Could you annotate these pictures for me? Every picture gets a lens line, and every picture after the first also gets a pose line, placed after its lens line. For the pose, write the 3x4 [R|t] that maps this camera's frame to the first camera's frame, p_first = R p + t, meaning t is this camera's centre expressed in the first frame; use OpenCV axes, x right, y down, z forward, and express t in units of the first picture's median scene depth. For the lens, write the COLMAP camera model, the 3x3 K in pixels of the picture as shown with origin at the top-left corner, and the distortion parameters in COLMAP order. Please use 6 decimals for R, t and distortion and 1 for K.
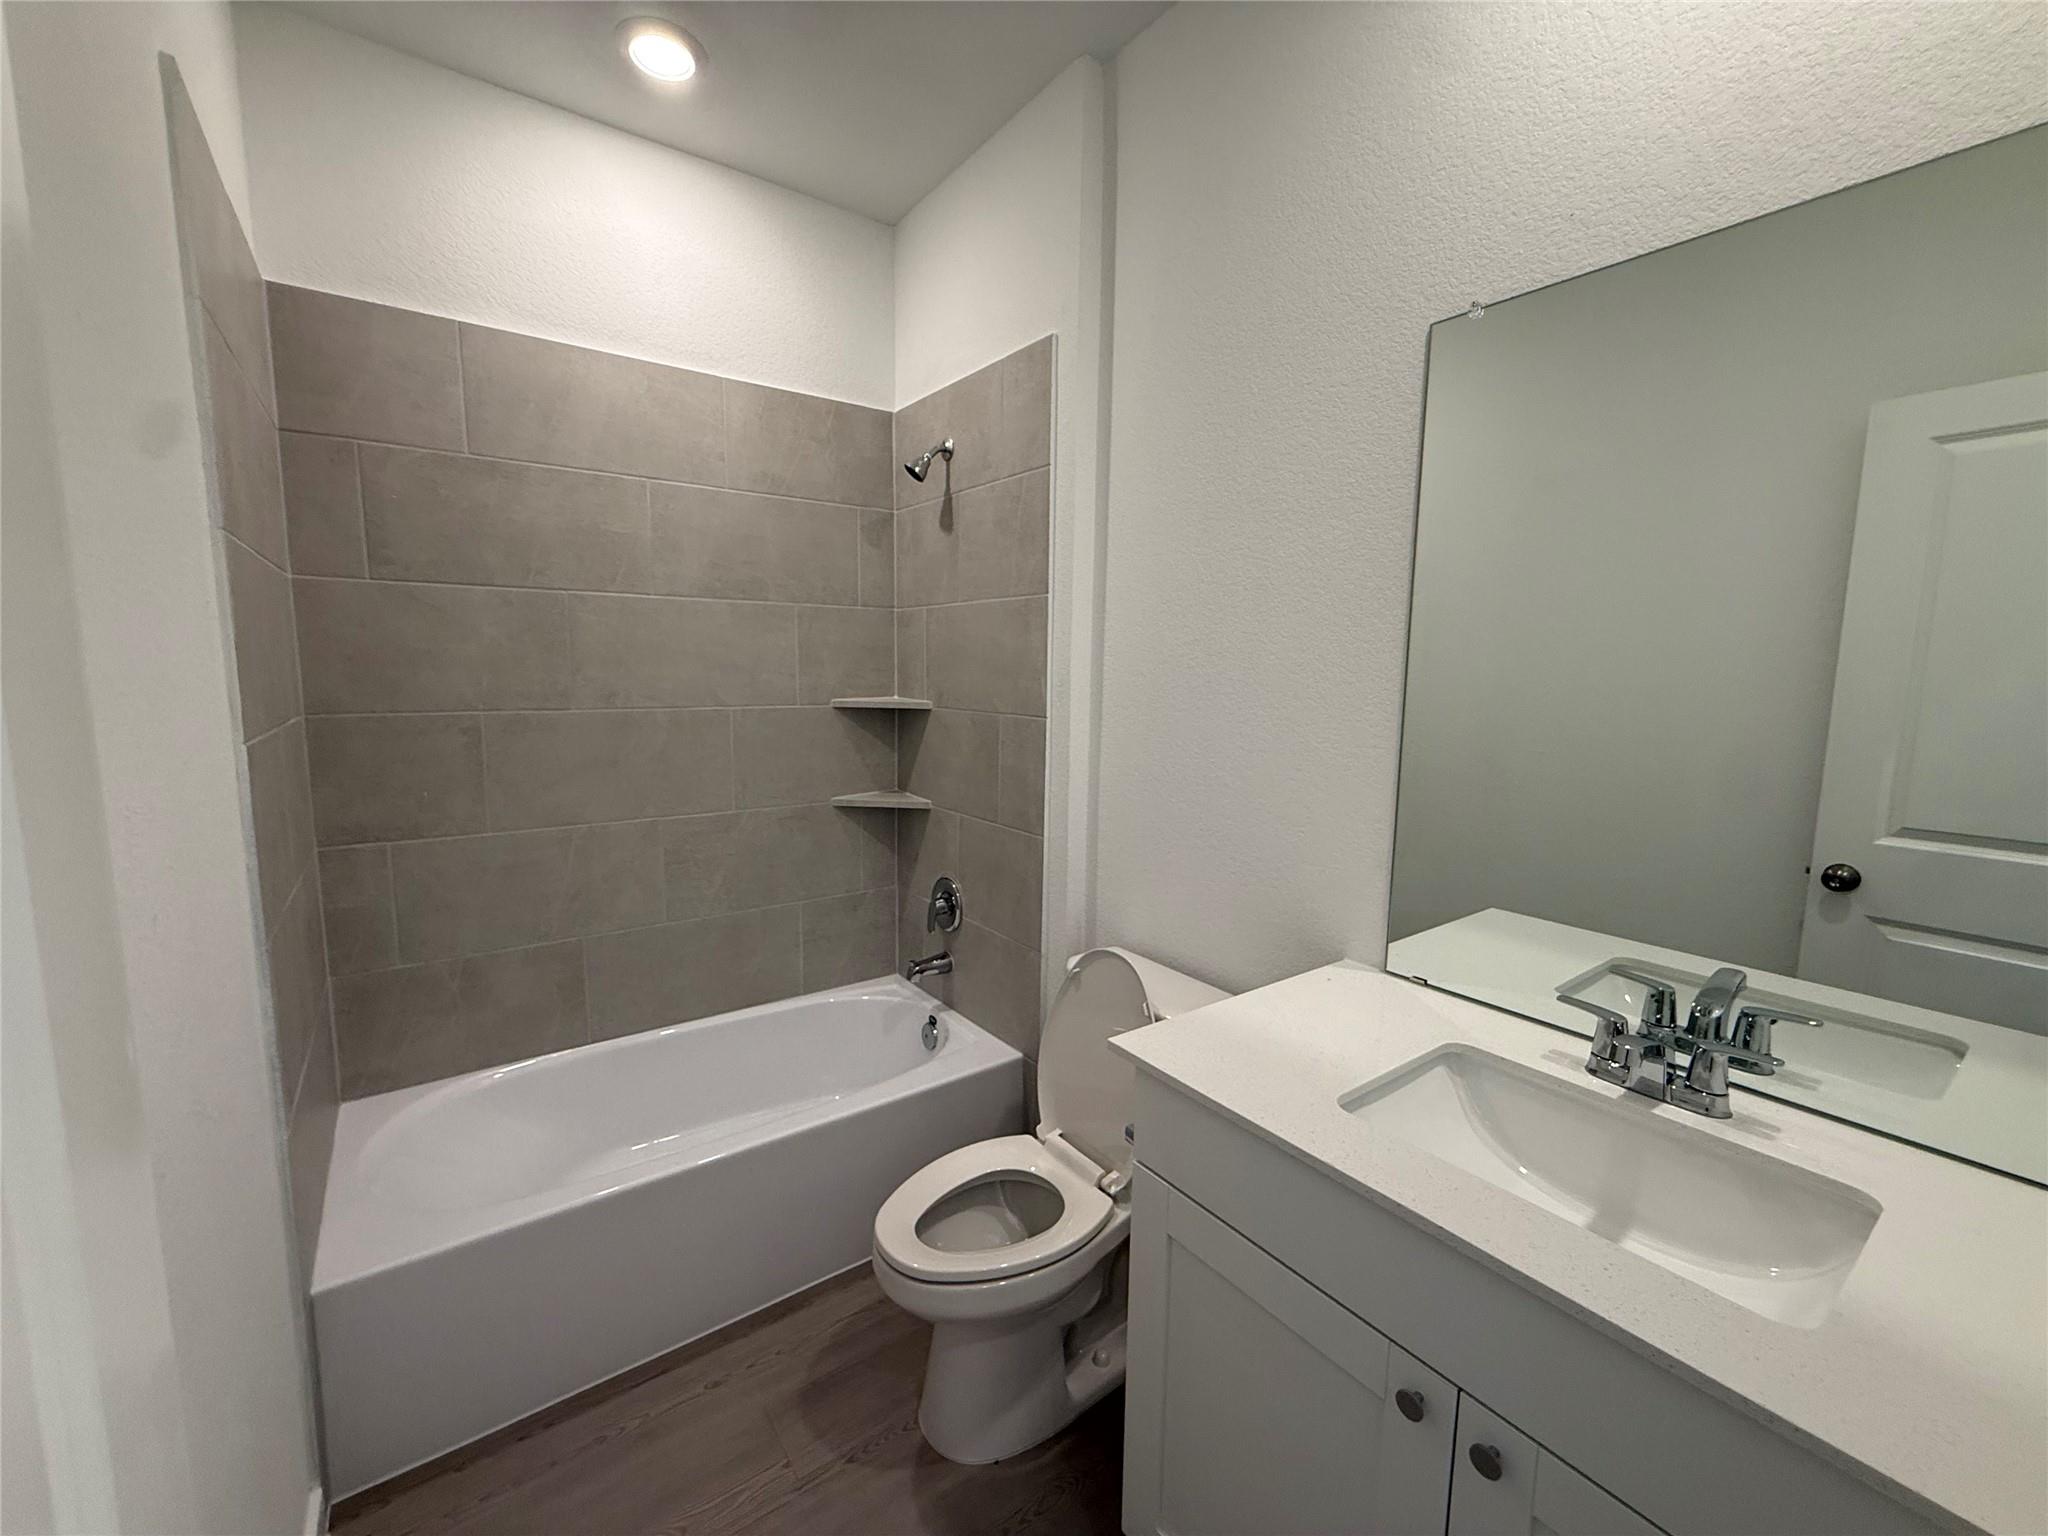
lens RADIAL K [[833.7, 0, 992.6], [0, 833.7, 745.6], [0, 0, 1]] dist [0.001240, 0.000180]
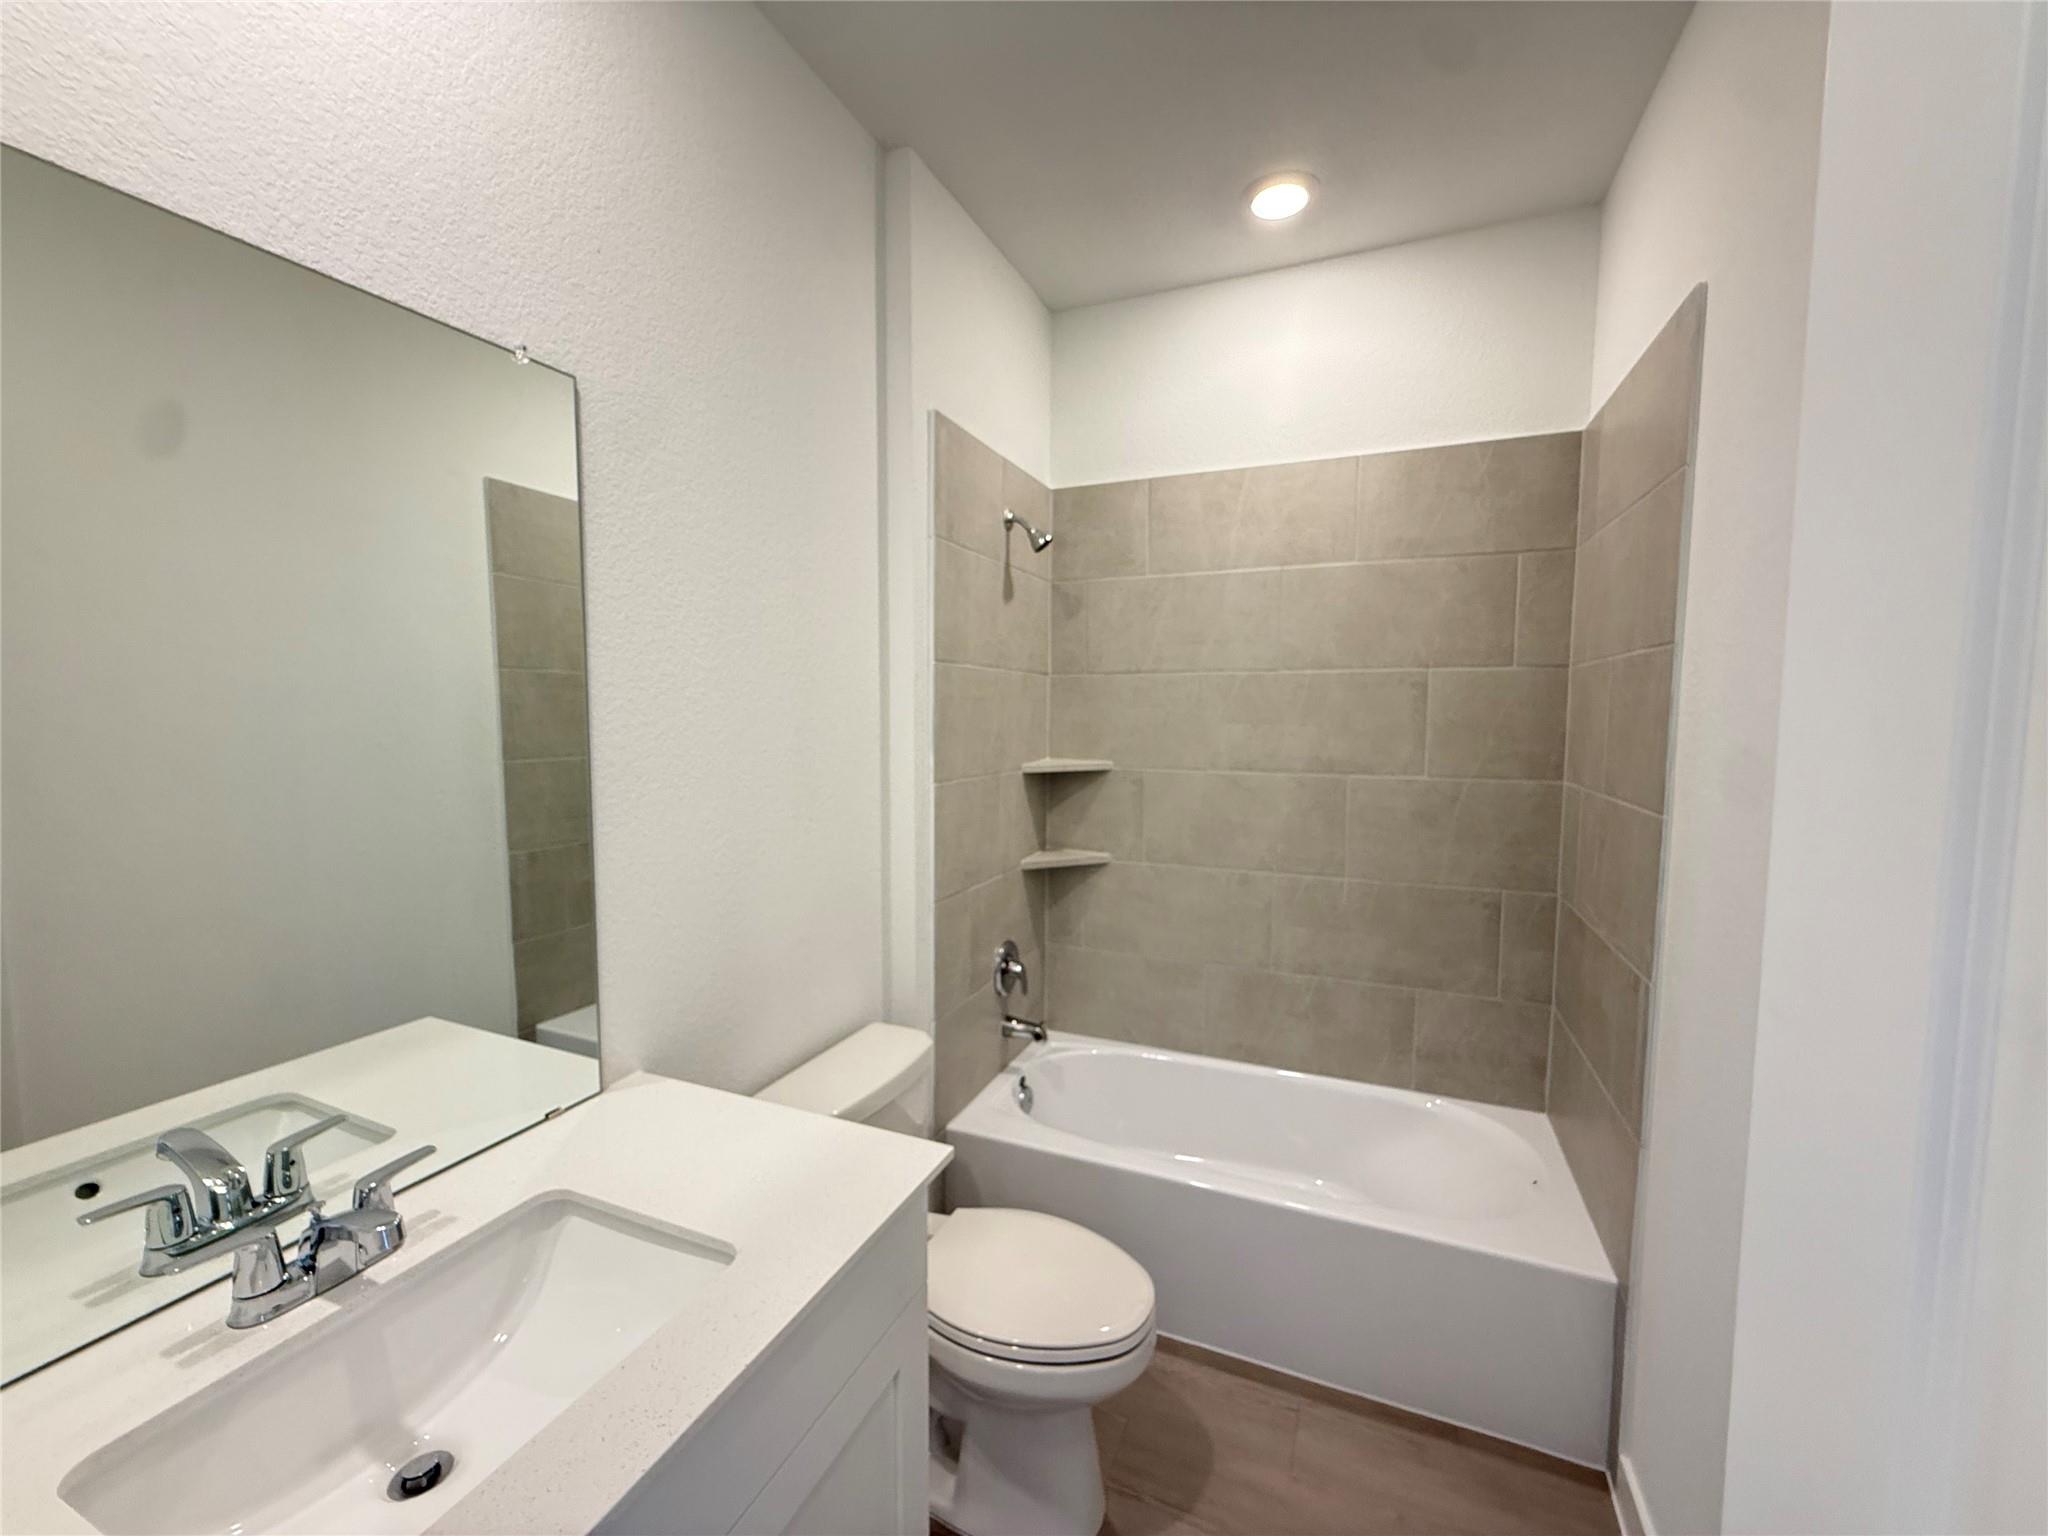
lens RADIAL K [[810.9, 0, 1024.0], [0, 810.9, 768.0], [0, 0, 1]] dist [0.013115, -0.000018]
pose [[0.523427, 0.042398, -0.851015, 0.412552], [-0.090376, 0.995890, -0.005971, -0.016665], [0.847264, 0.080037, 0.525108, 0.188102]]
